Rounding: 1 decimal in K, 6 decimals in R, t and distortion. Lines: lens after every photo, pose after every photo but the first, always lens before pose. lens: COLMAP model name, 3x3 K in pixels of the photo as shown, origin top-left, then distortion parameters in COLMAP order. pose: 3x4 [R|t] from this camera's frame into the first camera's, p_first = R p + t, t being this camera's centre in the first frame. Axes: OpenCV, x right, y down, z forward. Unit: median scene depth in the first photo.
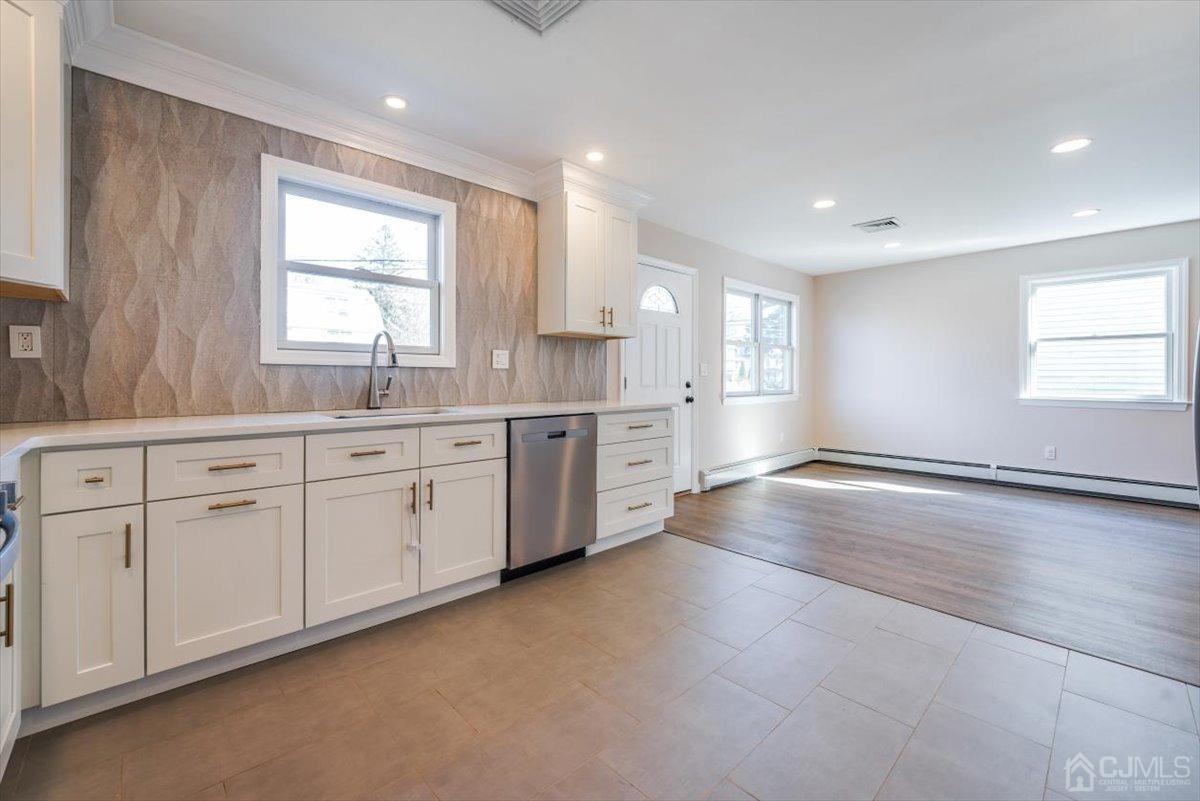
lens RADIAL K [[488.8, 0, 597.3], [0, 488.8, 378.5], [0, 0, 1]] dist [-0.011584, 0.002236]
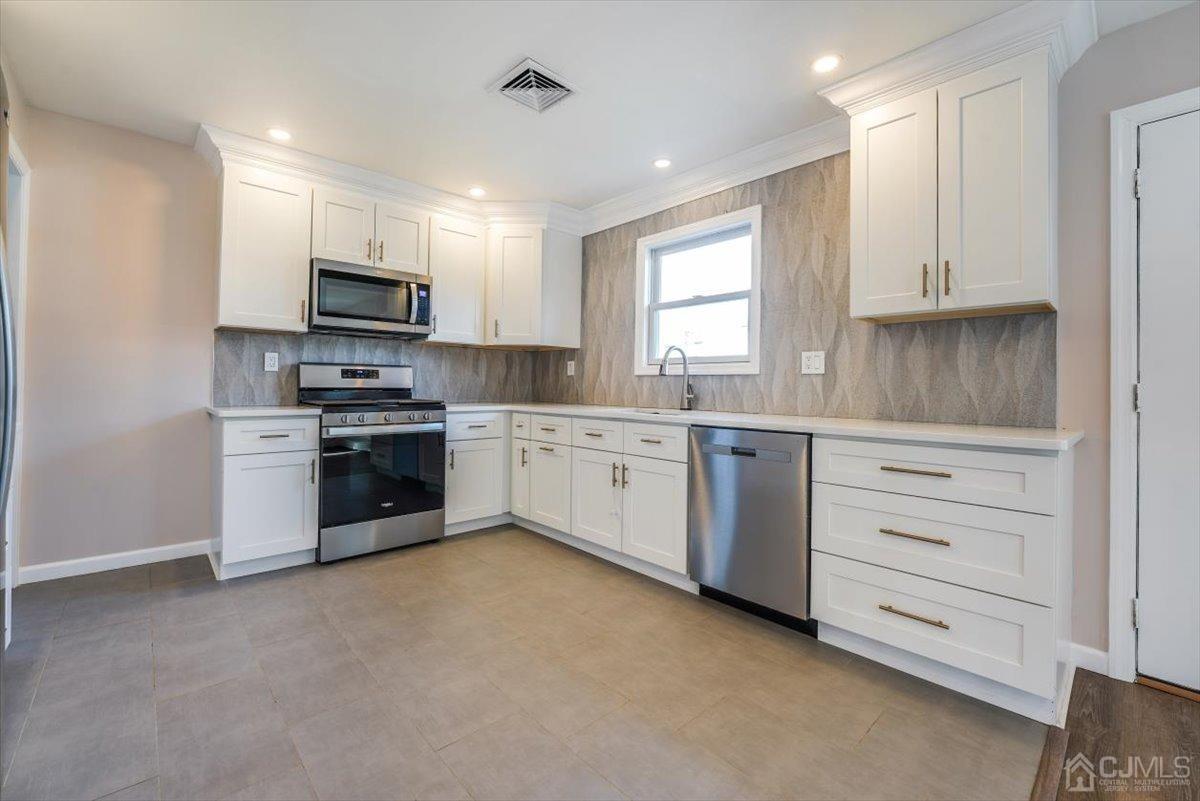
lens RADIAL K [[488.8, 0, 608.4], [0, 488.8, 385.9], [0, 0, 1]] dist [-0.011584, 0.002236]
pose [[0.017012, -0.005031, -0.999843, 0.563275], [-0.013873, 0.999890, -0.005267, 0.008556], [0.999759, 0.013960, 0.016941, 0.576743]]
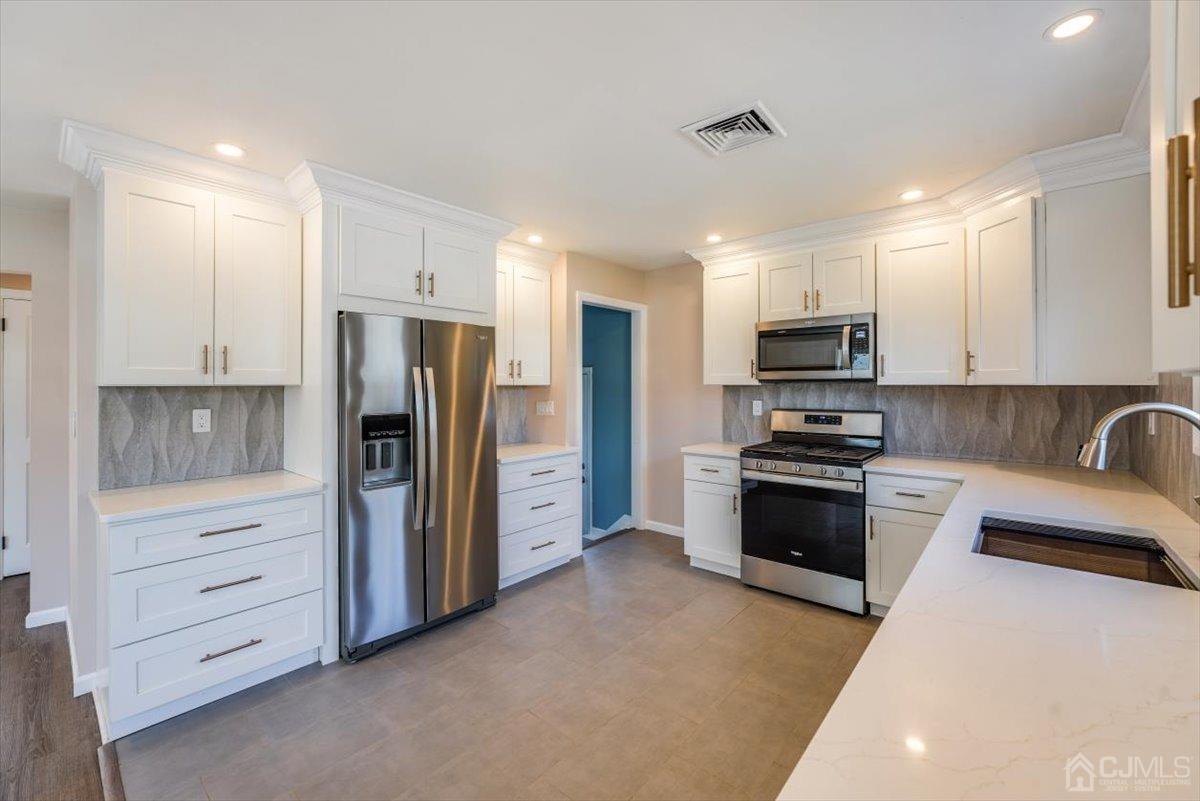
lens RADIAL K [[488.8, 0, 591.6], [0, 488.8, 389.1], [0, 0, 1]] dist [-0.011584, 0.002236]
pose [[-0.990973, -0.003002, -0.134026, 0.176726], [-0.004070, 0.999962, 0.007695, -0.082443], [0.133998, 0.008171, -0.990948, 1.022249]]
